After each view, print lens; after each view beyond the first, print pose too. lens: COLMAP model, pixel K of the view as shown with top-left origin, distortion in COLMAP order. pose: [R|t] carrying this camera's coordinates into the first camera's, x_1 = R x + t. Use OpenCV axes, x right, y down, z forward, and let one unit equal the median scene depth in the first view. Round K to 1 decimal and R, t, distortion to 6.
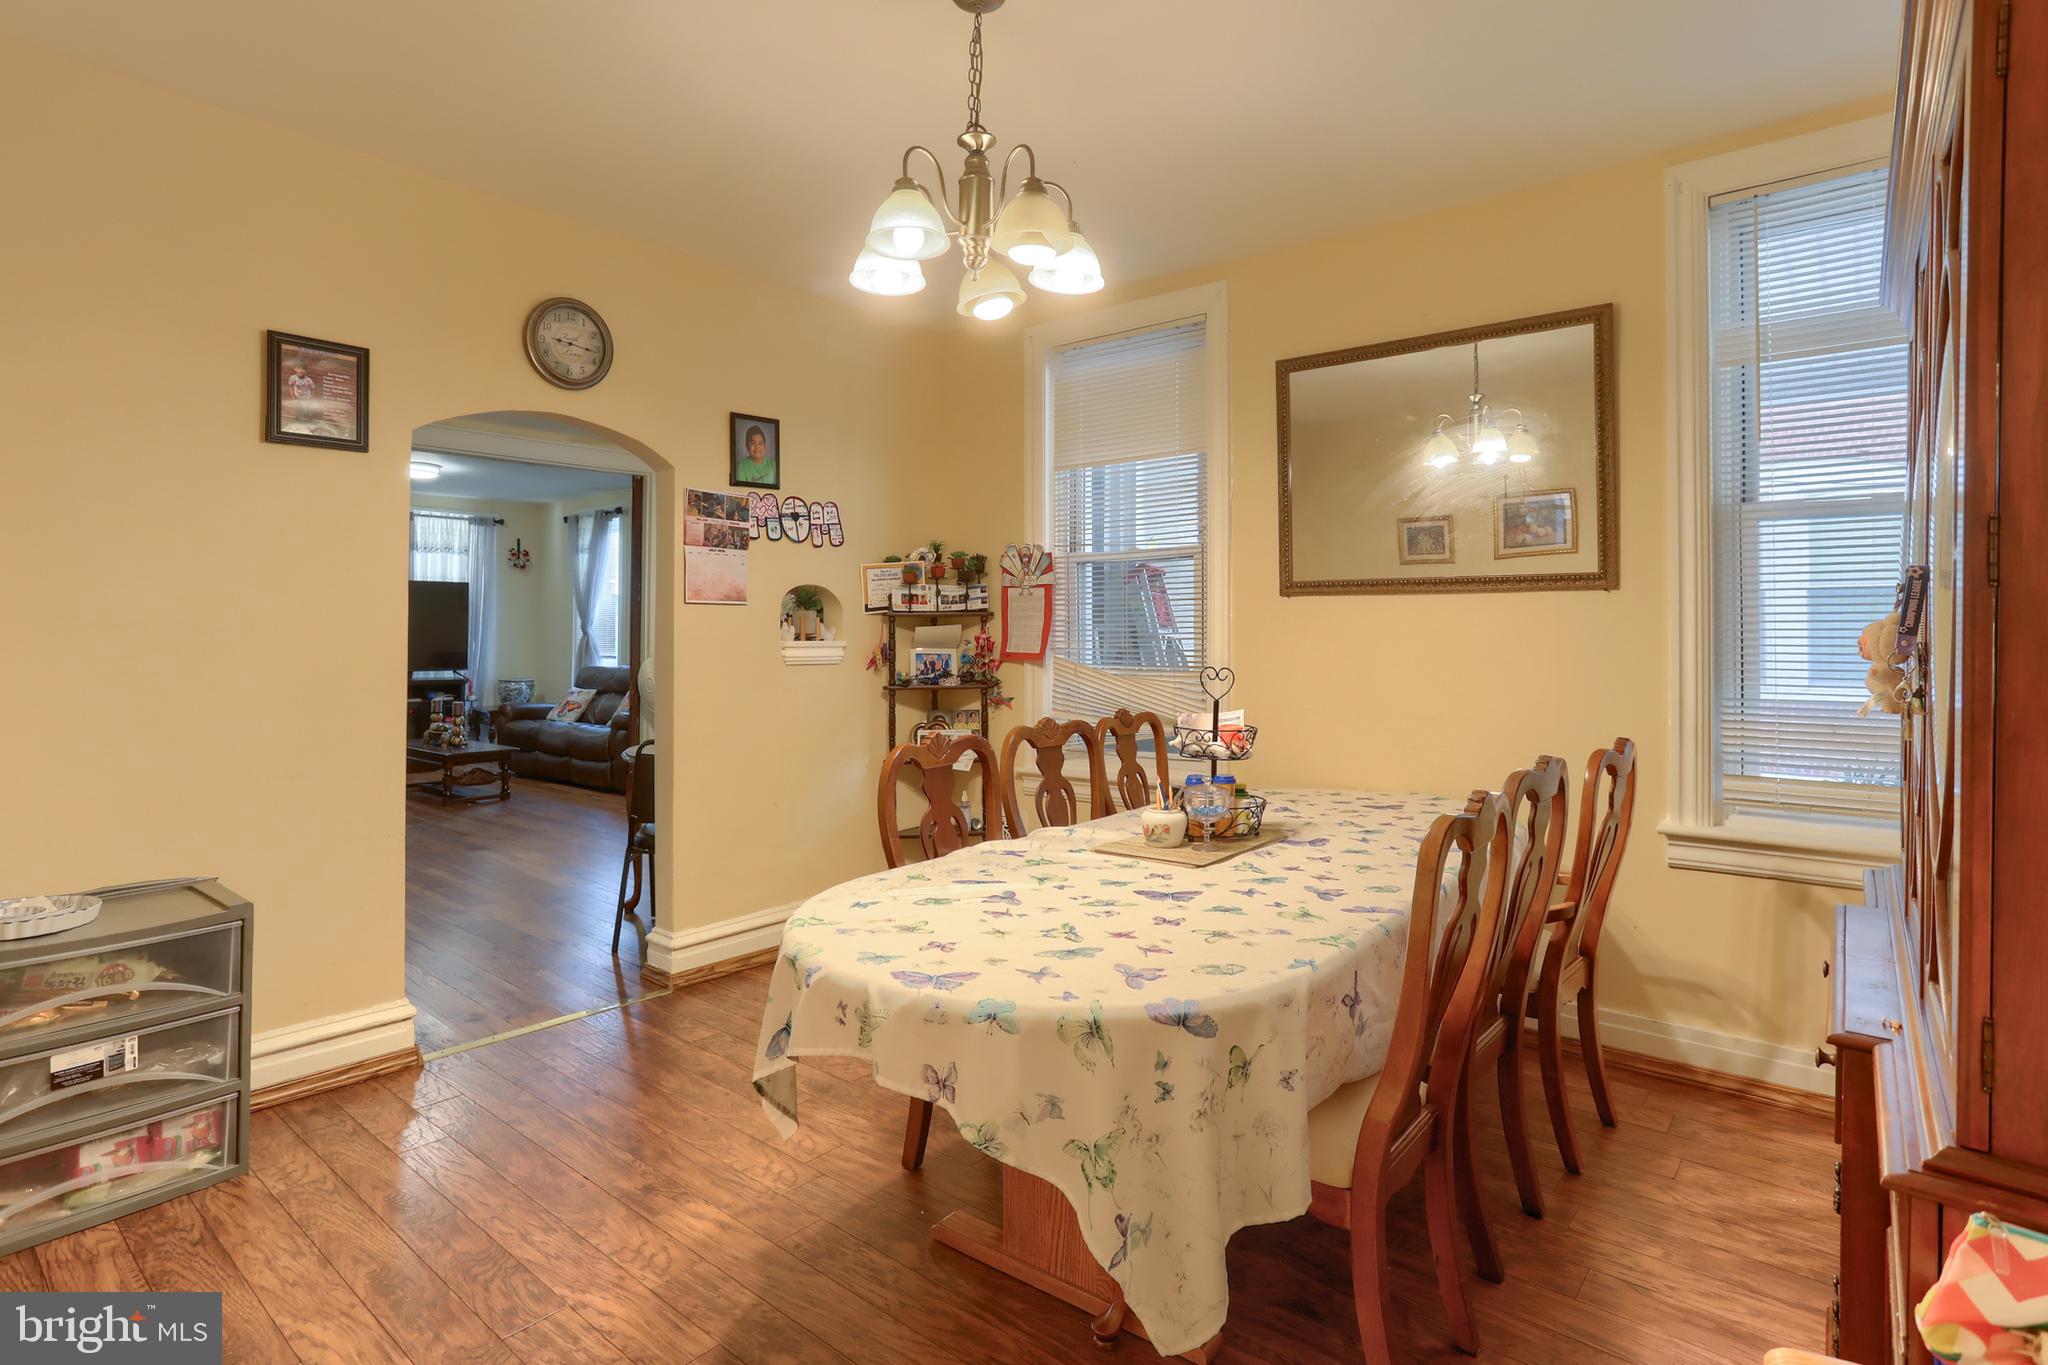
lens RADIAL K [[1051.5, 0, 1011.9], [0, 1051.5, 599.3], [0, 0, 1]] dist [-0.043347, 0.019228]
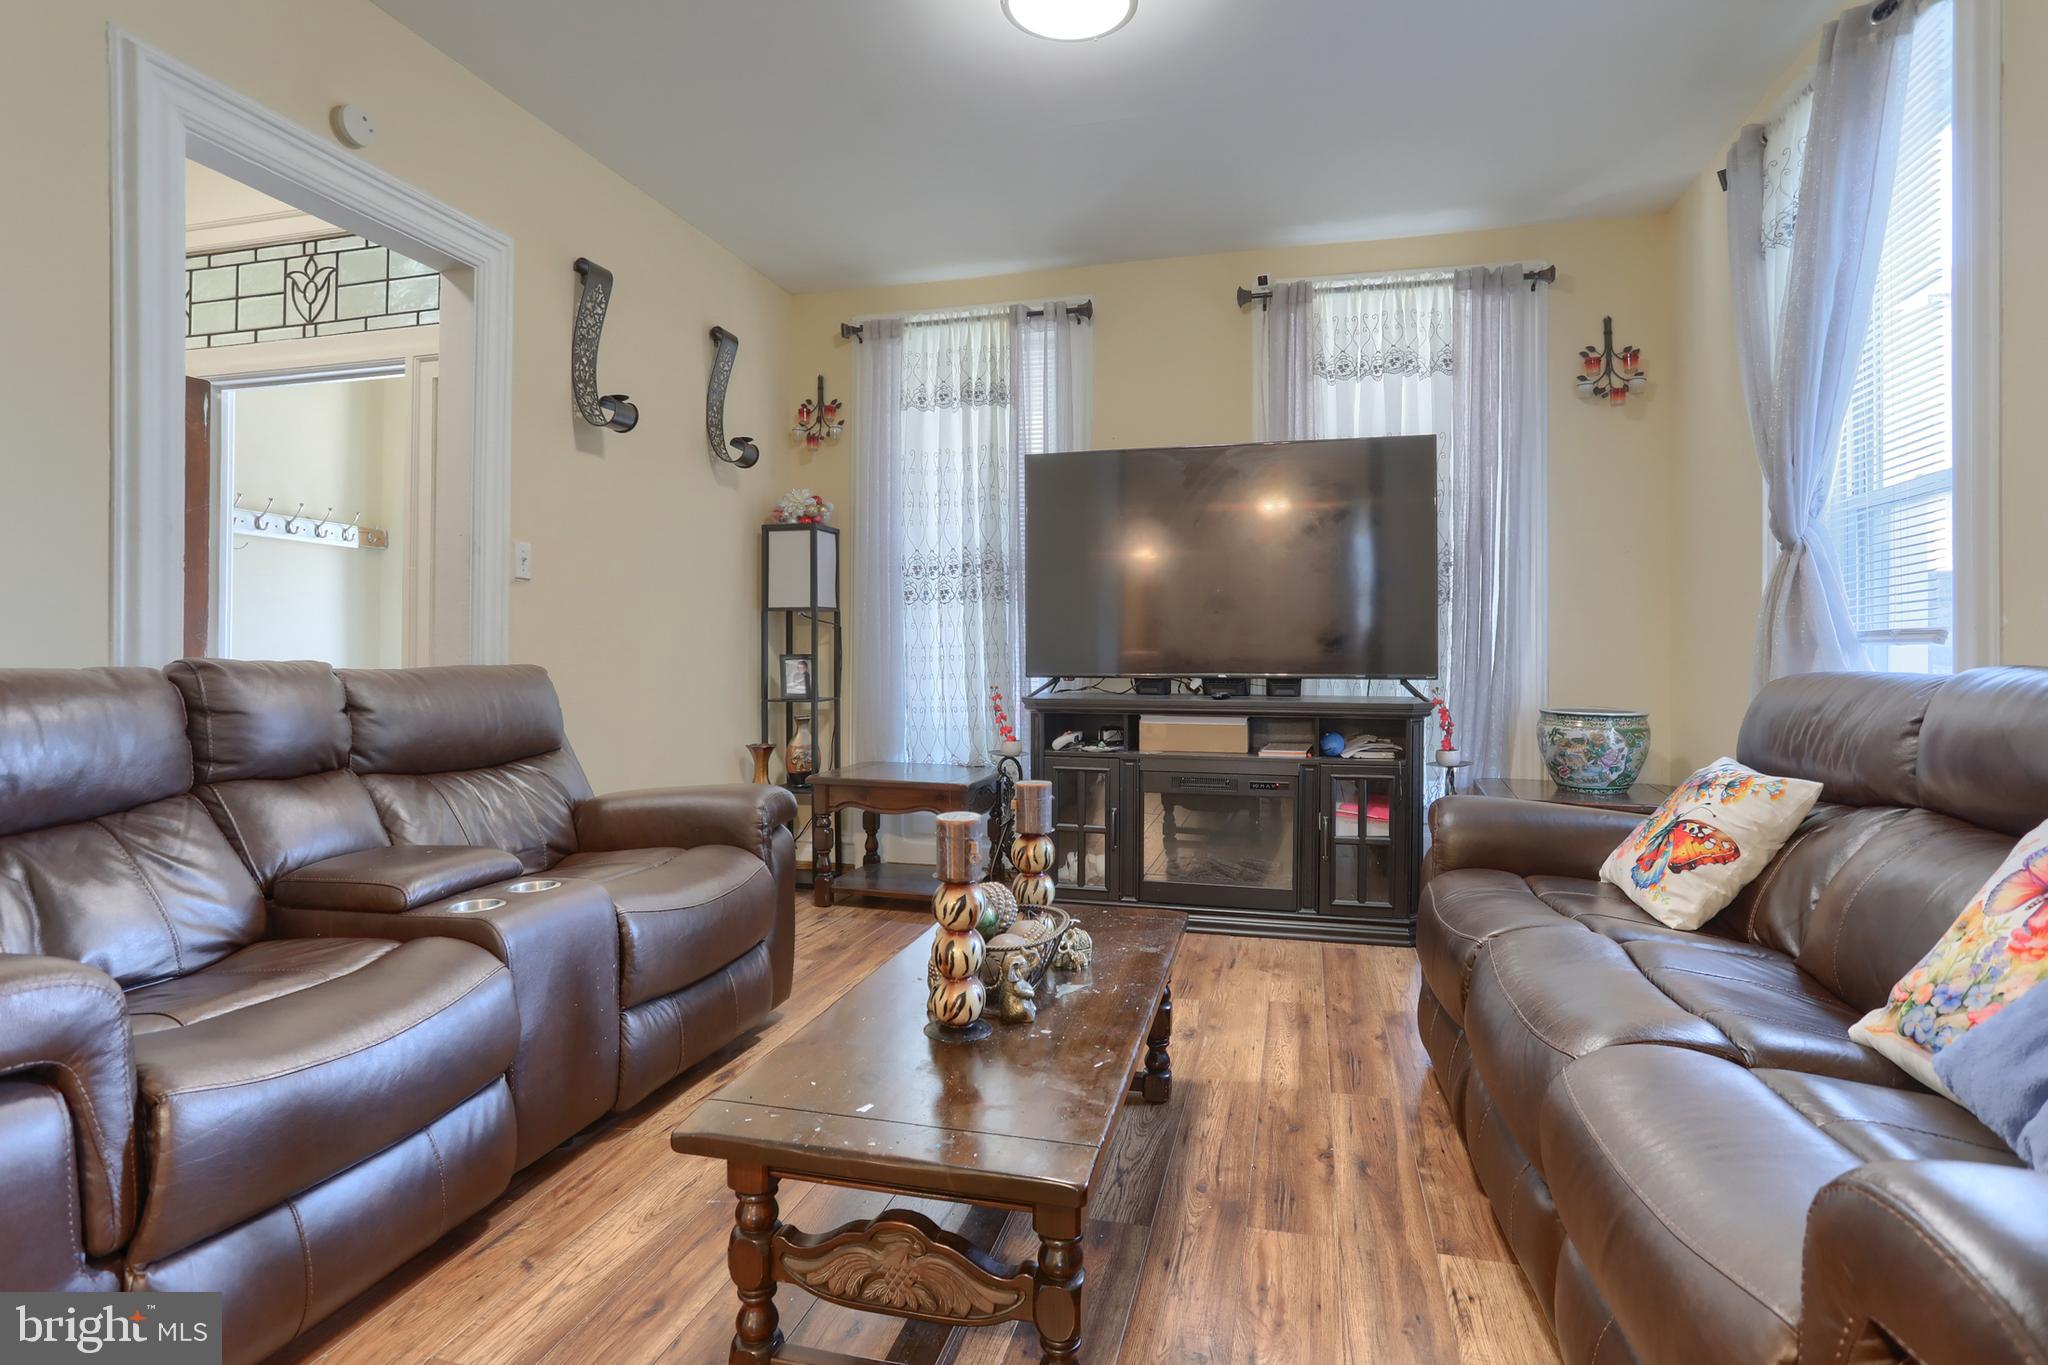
lens RADIAL K [[1051.5, 0, 1025.8], [0, 1051.5, 655.0], [0, 0, 1]] dist [-0.043347, 0.019228]
pose [[0.450233, 0.004369, -0.892901, -0.267385], [0.027595, 0.999442, 0.018805, 0.049453], [0.892485, -0.033106, 0.449861, 0.718556]]
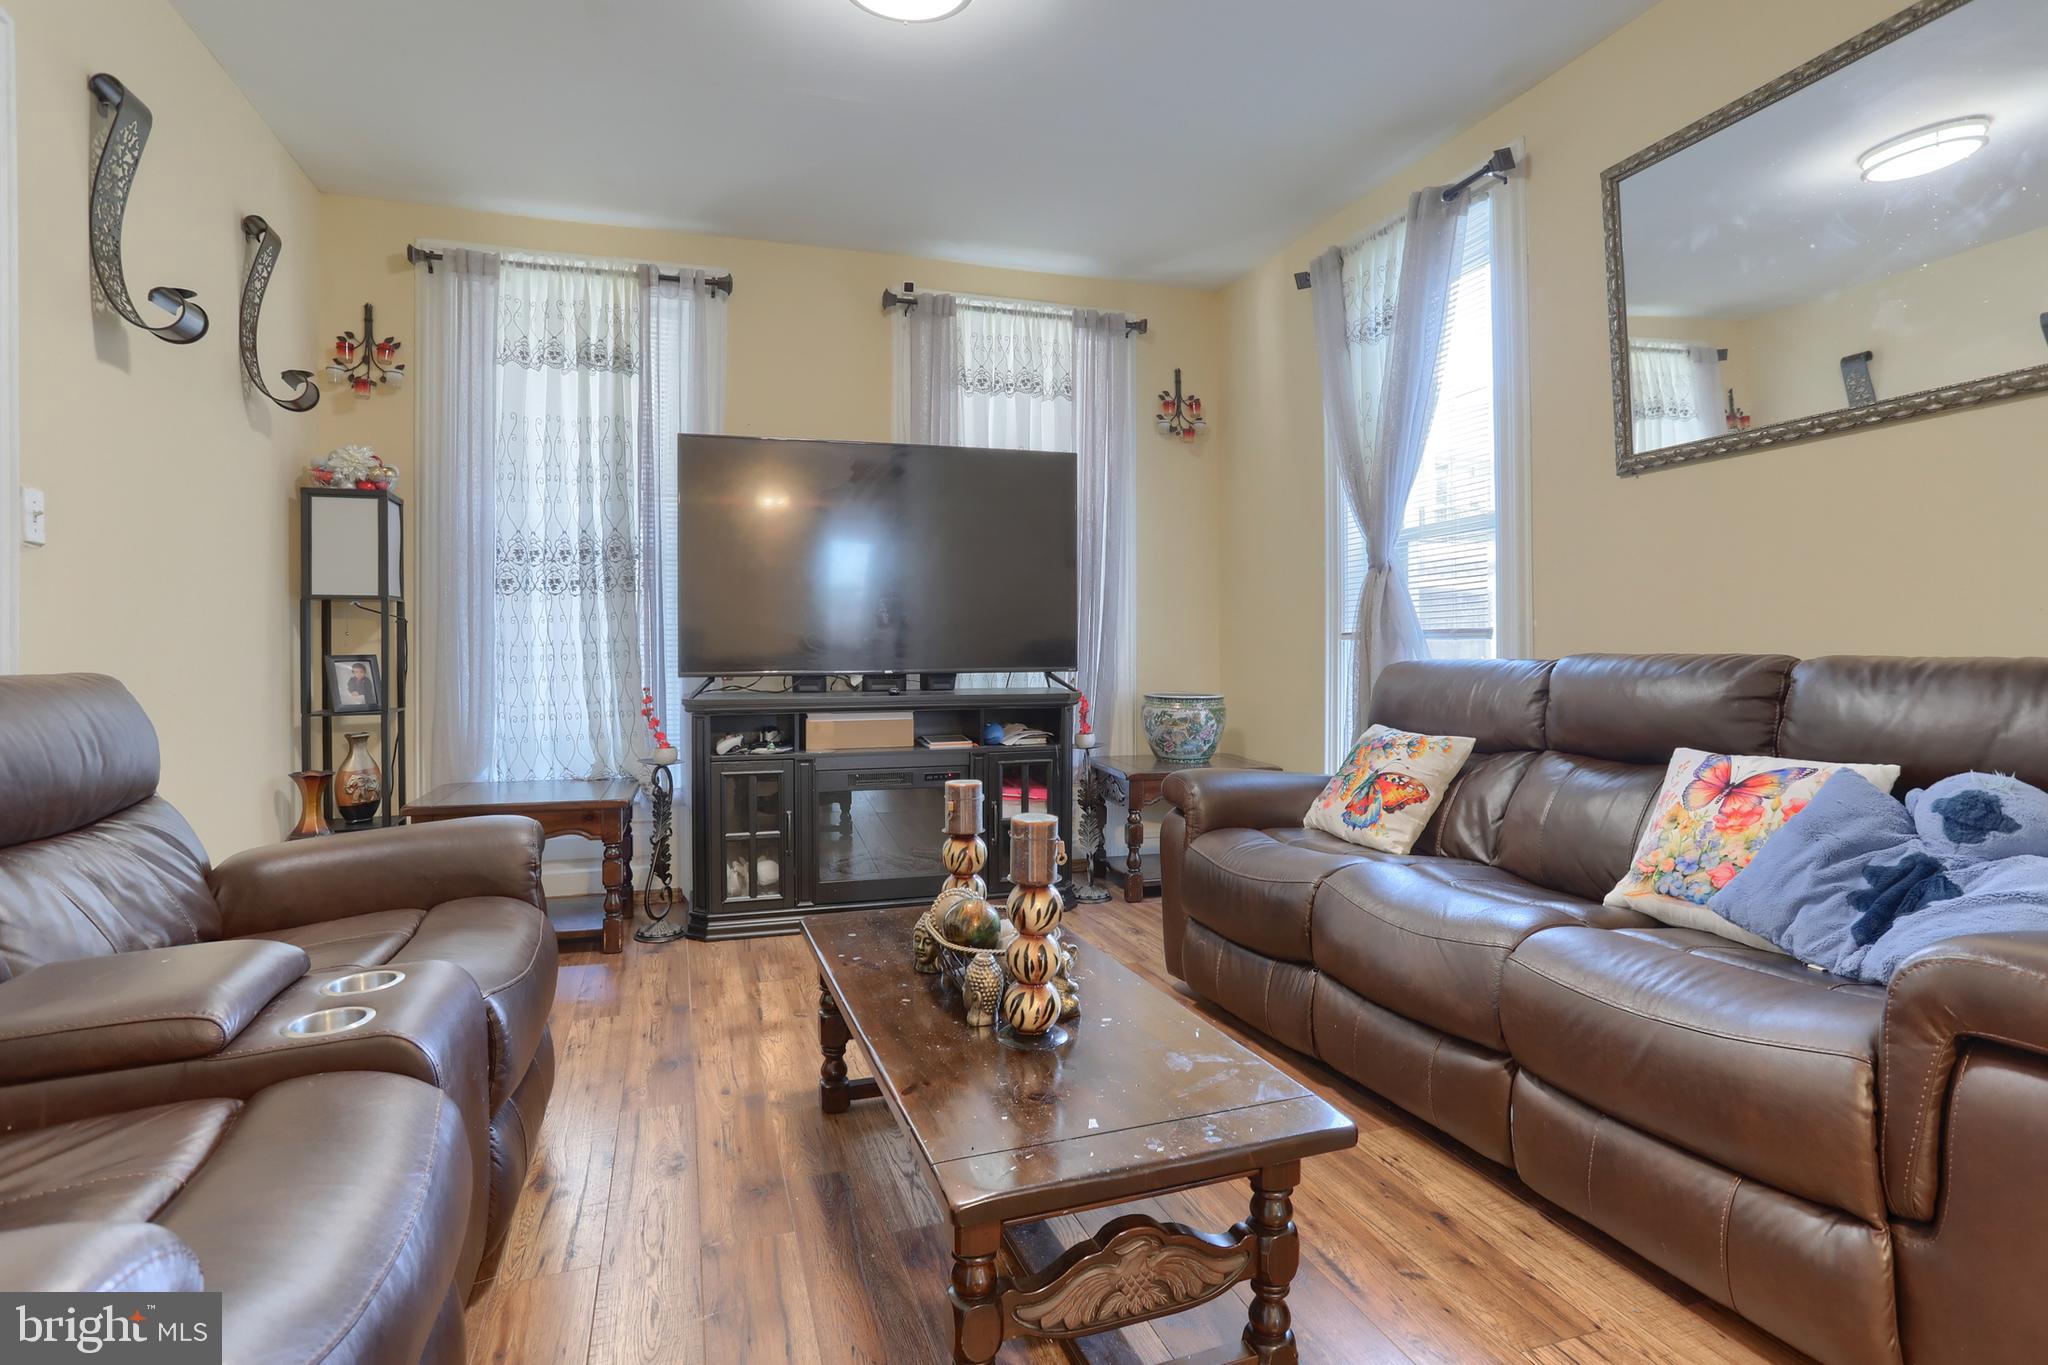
lens RADIAL K [[1051.5, 0, 1049.9], [0, 1051.5, 648.8], [0, 0, 1]] dist [-0.043347, 0.019228]
pose [[0.872535, -0.002423, -0.488545, -0.335889], [0.020364, 0.999299, 0.031415, 0.046763], [0.488127, -0.037359, 0.871973, 0.645007]]
